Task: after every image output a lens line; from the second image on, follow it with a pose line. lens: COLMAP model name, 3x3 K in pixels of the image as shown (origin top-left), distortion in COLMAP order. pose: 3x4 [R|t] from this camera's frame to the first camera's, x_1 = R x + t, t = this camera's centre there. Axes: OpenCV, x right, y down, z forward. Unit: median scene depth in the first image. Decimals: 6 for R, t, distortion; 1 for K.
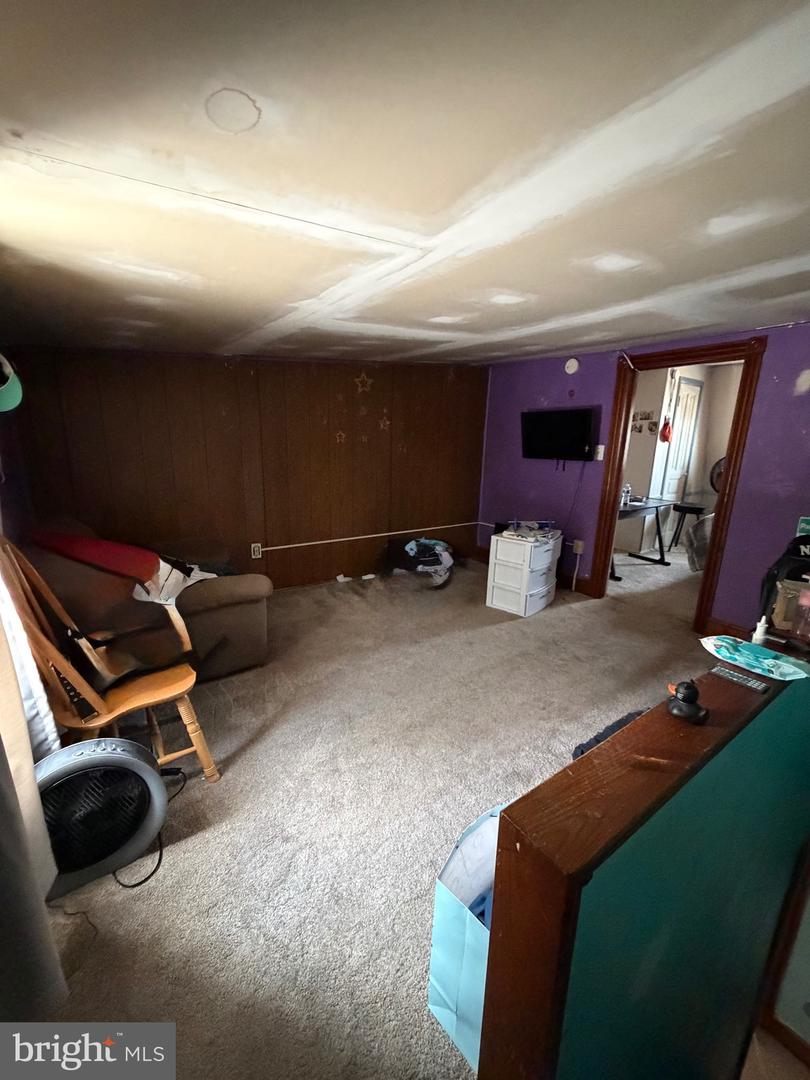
lens RADIAL K [[431.0, 0, 402.4], [0, 431.0, 540.8], [0, 0, 1]] dist [-0.001563, -0.000072]
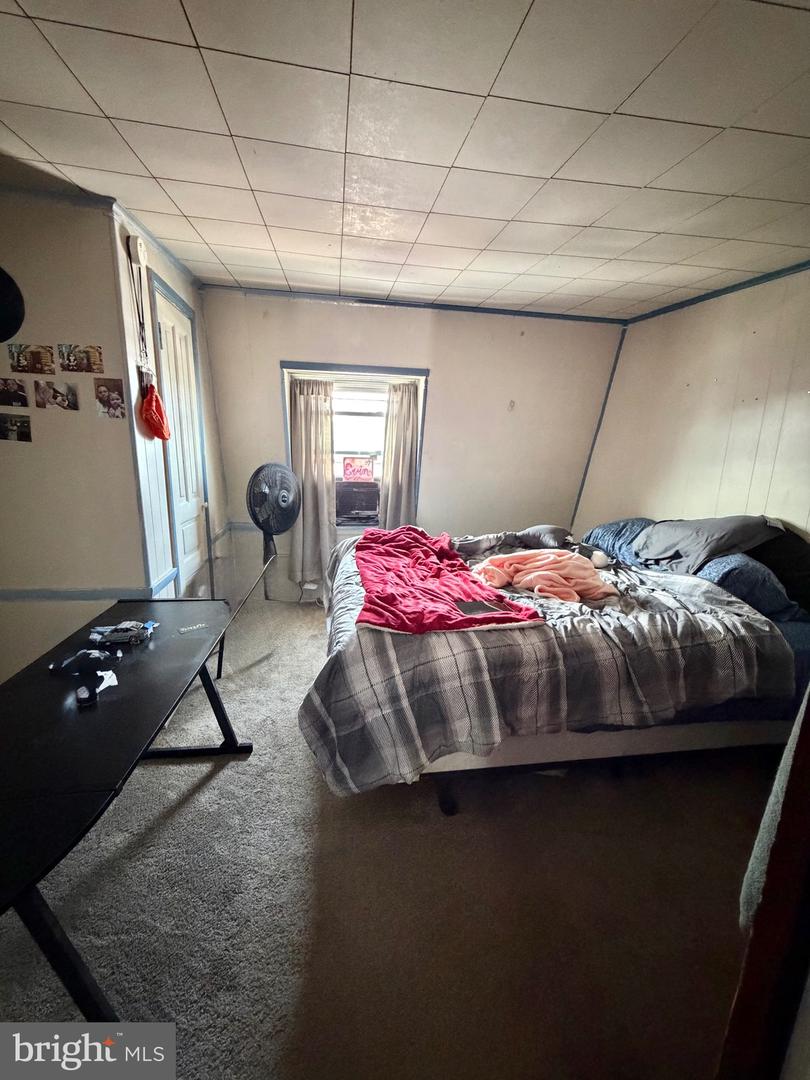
lens RADIAL K [[431.0, 0, 403.5], [0, 431.0, 539.7], [0, 0, 1]] dist [-0.001563, -0.000072]
pose [[0.440760, -0.200537, 0.874937, 0.361069], [0.192356, 0.973183, 0.126153, -0.150113], [-0.876772, 0.112696, 0.467515, 0.647596]]
